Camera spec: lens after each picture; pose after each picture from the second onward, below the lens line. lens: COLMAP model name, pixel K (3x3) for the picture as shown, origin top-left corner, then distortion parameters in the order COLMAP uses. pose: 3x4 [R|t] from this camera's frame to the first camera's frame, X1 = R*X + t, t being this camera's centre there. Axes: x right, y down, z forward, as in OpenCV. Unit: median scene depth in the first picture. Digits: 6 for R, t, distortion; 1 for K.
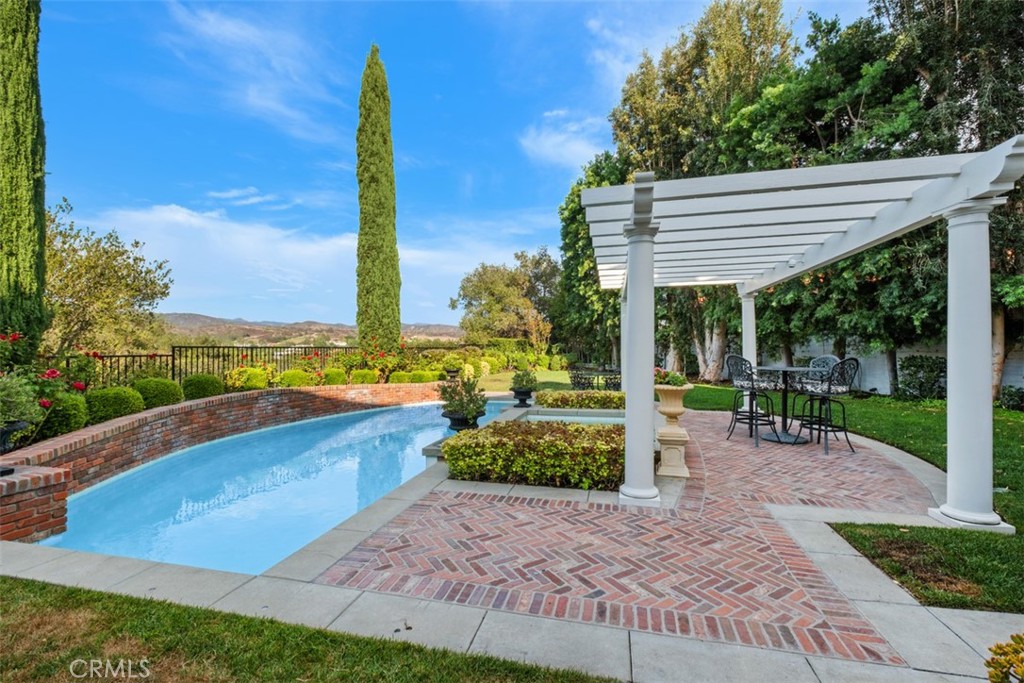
lens RADIAL K [[447.5, 0, 510.2], [0, 447.5, 346.2], [0, 0, 1]] dist [0.000921, -0.004765]
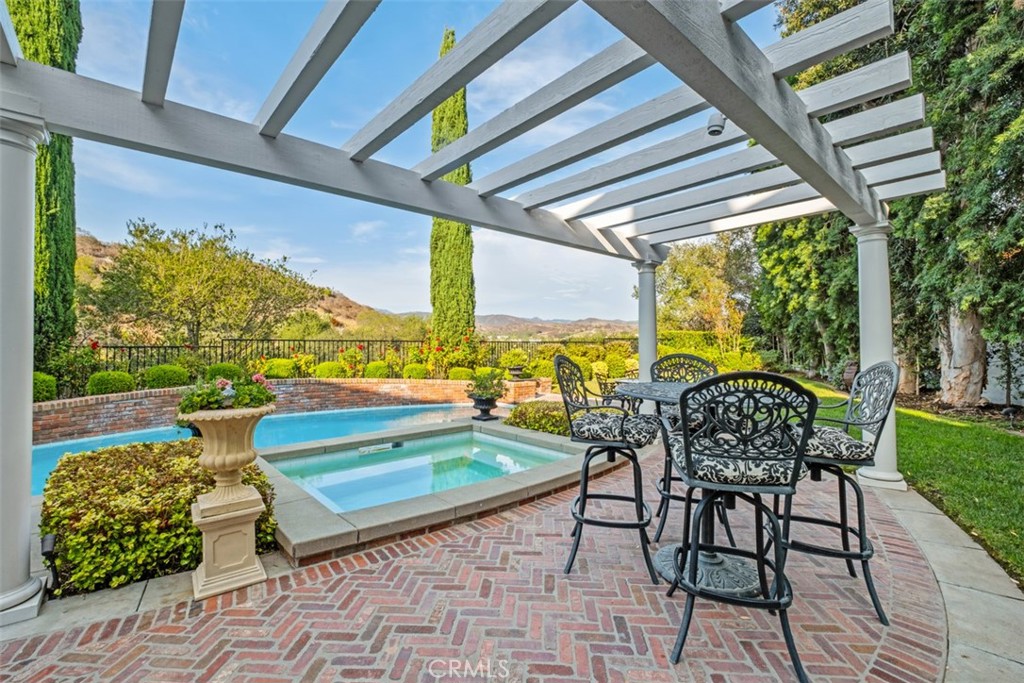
lens RADIAL K [[447.5, 0, 506.2], [0, 447.5, 333.6], [0, 0, 1]] dist [0.000921, -0.004765]
pose [[0.818856, -0.008138, -0.573941, 0.410461], [-0.001718, 0.999860, -0.016628, 0.002907], [0.573996, 0.014602, 0.818728, 0.335852]]
